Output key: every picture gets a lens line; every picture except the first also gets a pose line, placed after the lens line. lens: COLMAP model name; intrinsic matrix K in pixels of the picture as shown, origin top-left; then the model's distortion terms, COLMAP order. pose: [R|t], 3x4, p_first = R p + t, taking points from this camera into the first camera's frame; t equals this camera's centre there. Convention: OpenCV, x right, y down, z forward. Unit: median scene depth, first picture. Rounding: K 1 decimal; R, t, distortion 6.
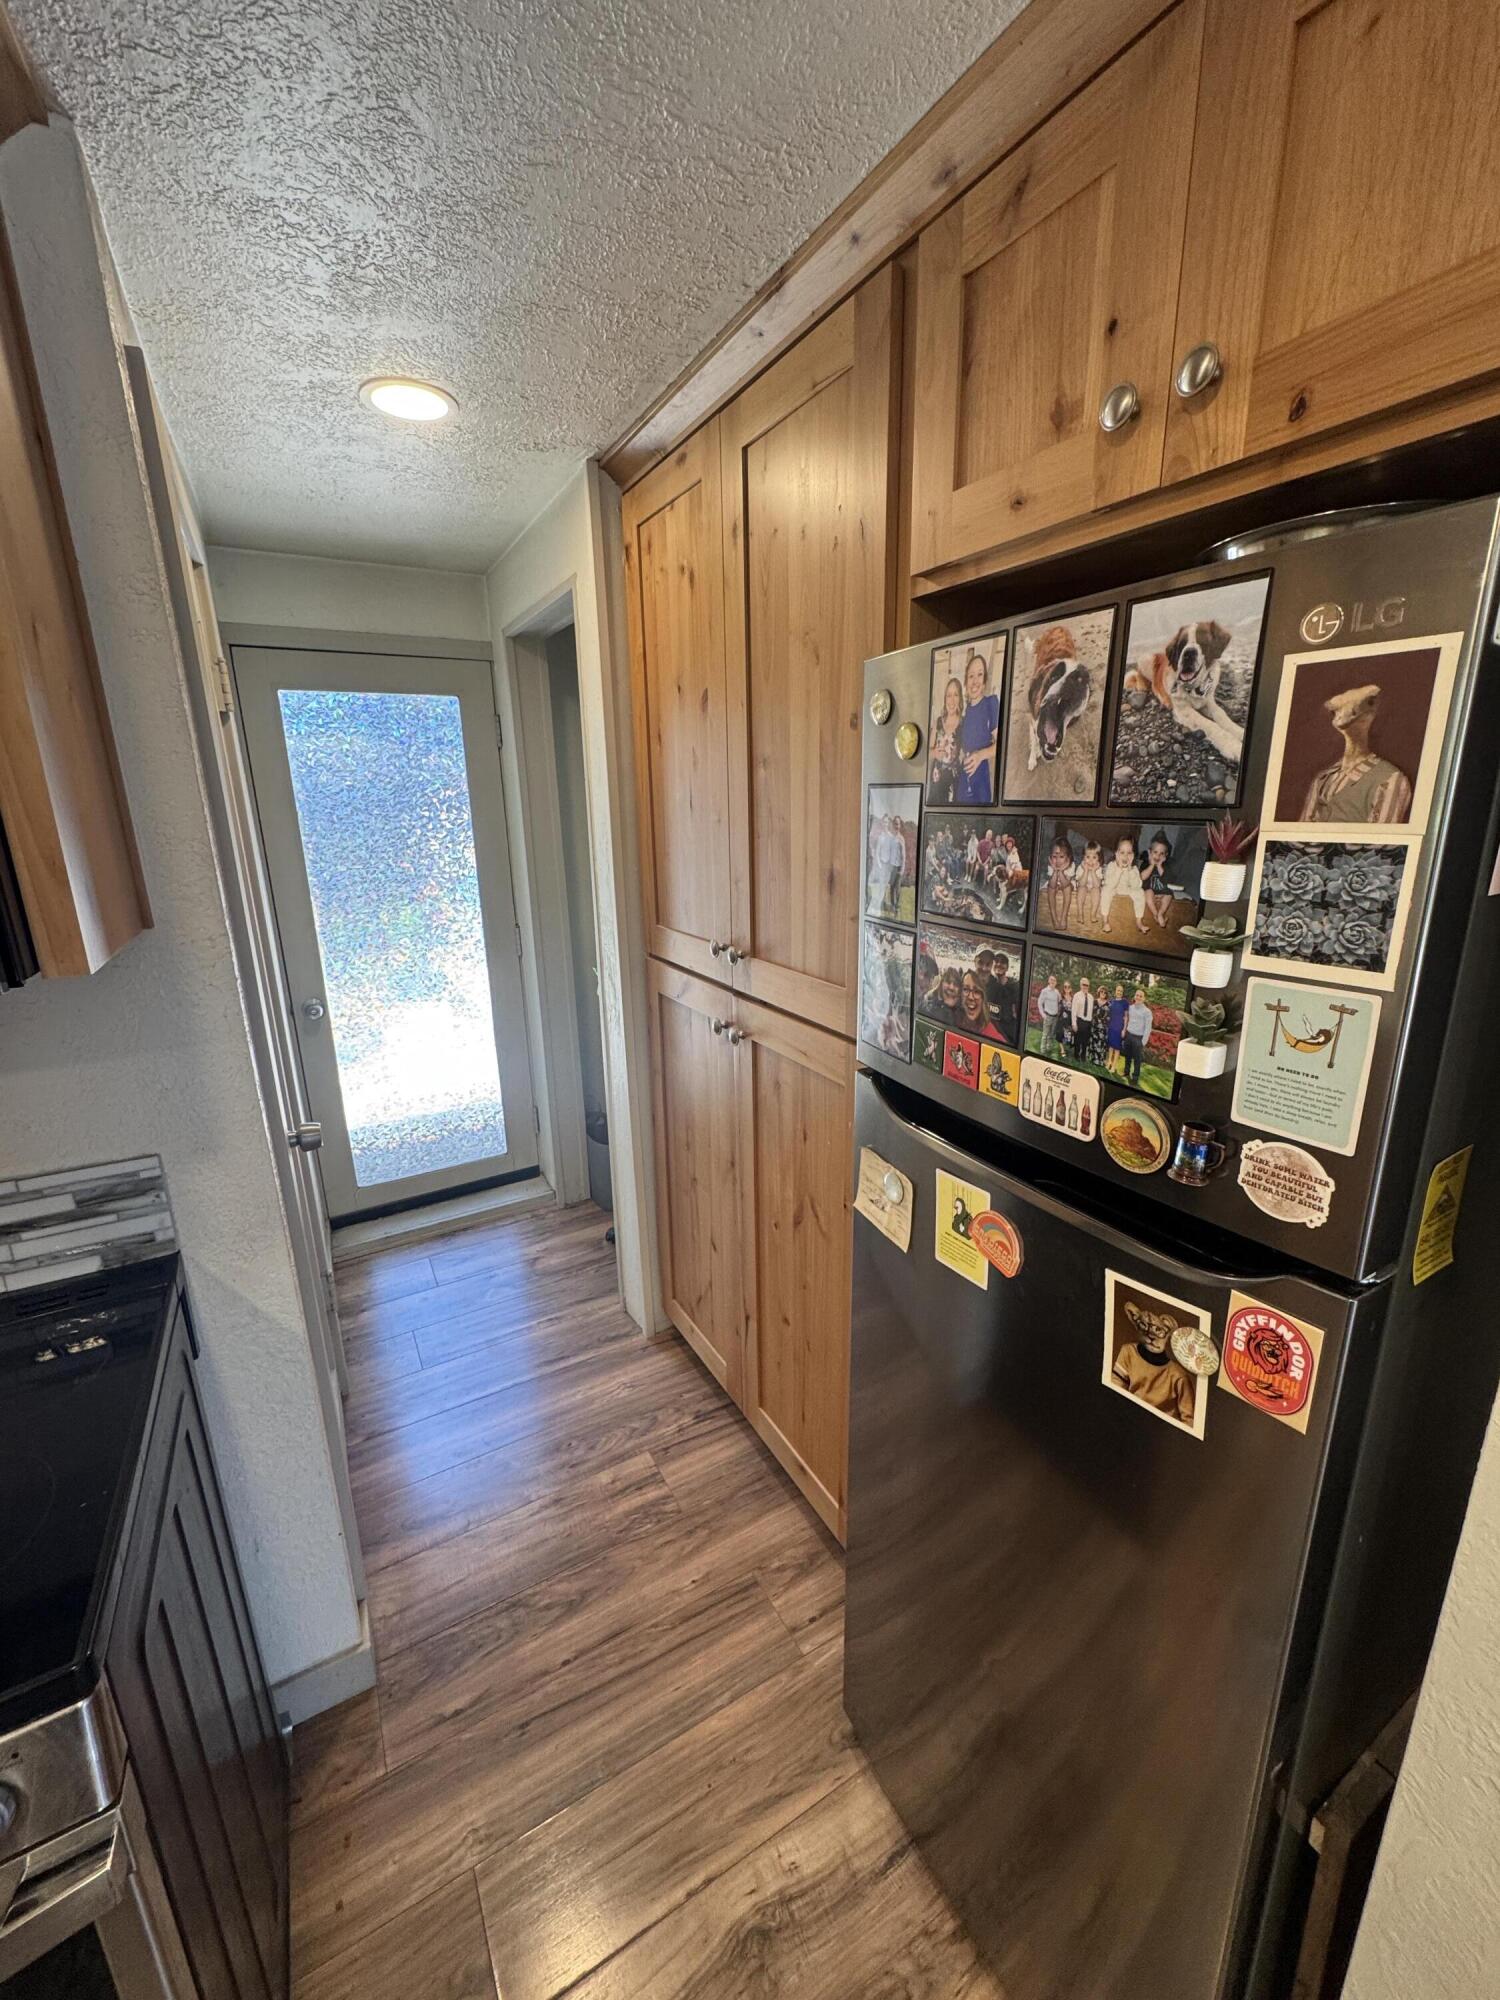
lens RADIAL K [[797.7, 0, 750.0], [0, 797.7, 1000.0], [0, 0, 1]] dist [-0.001314, 0.000012]
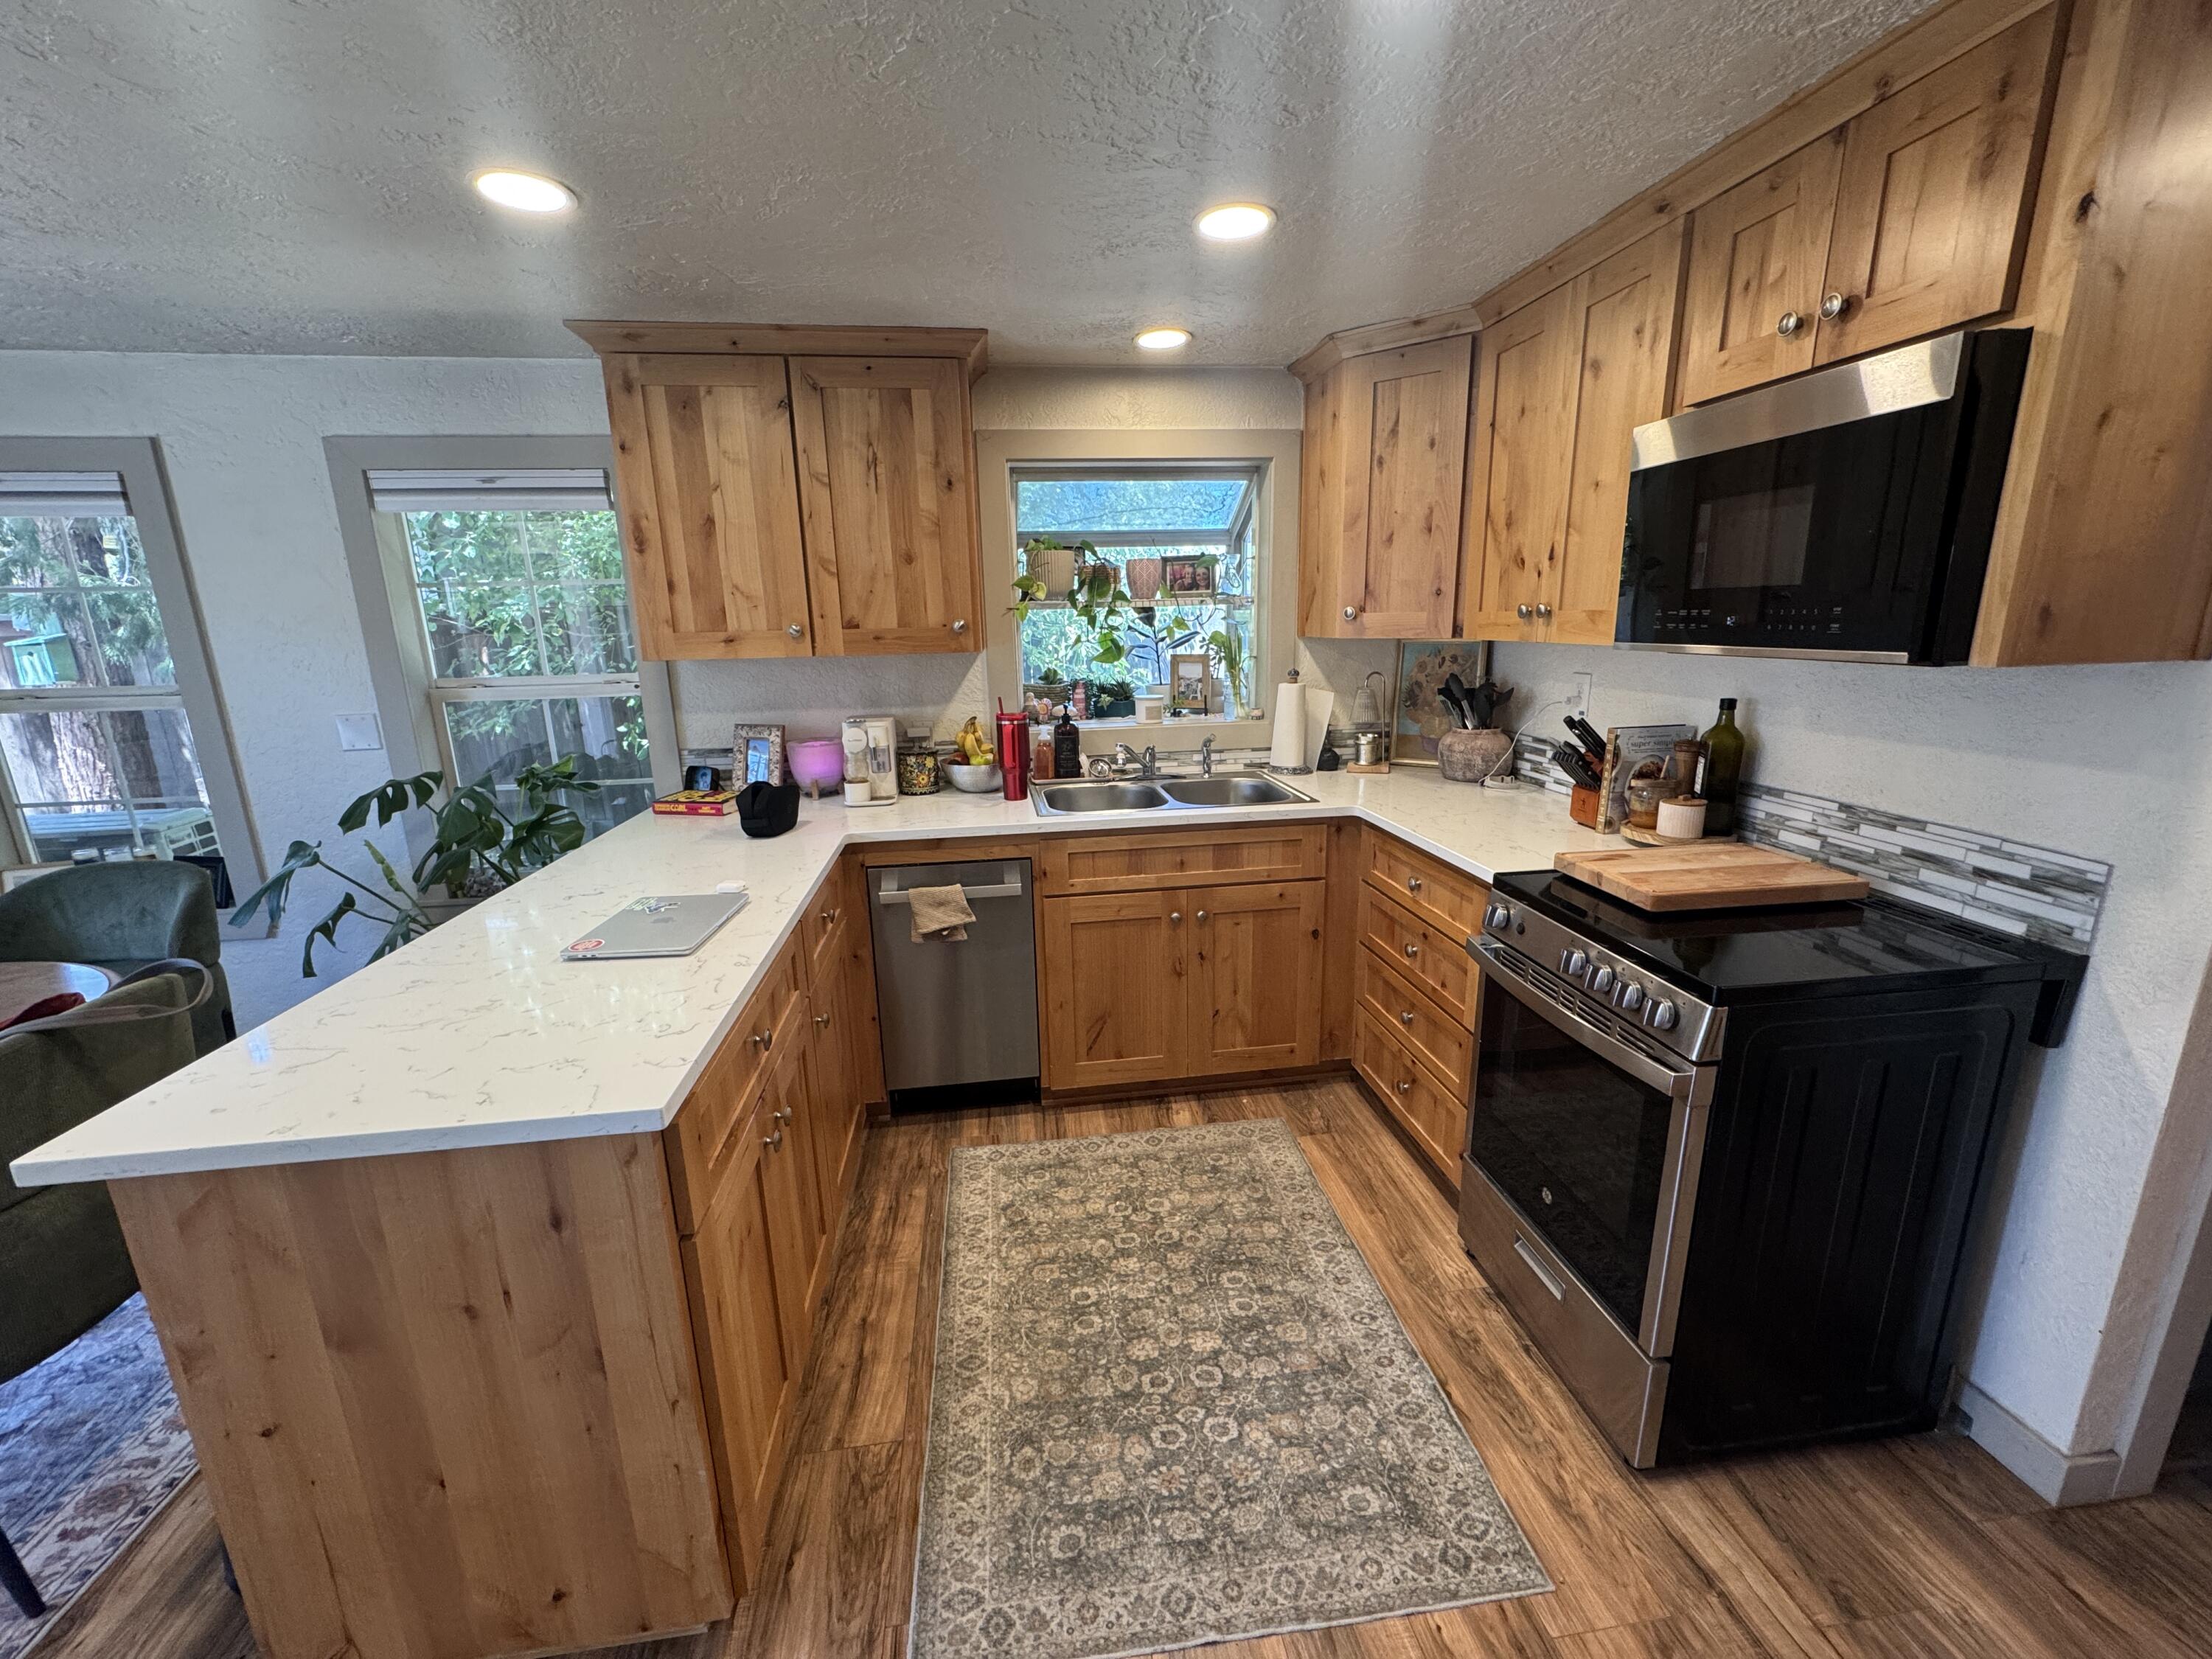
lens RADIAL K [[882.3, 0, 1109.2], [0, 882.3, 823.1], [0, 0, 1]] dist [-0.001314, 0.000012]
pose [[-0.380395, 0.237991, -0.893678, 0.889904], [-0.206268, 0.920148, 0.332838, 0.019845], [0.901528, 0.310947, -0.300930, 0.093678]]
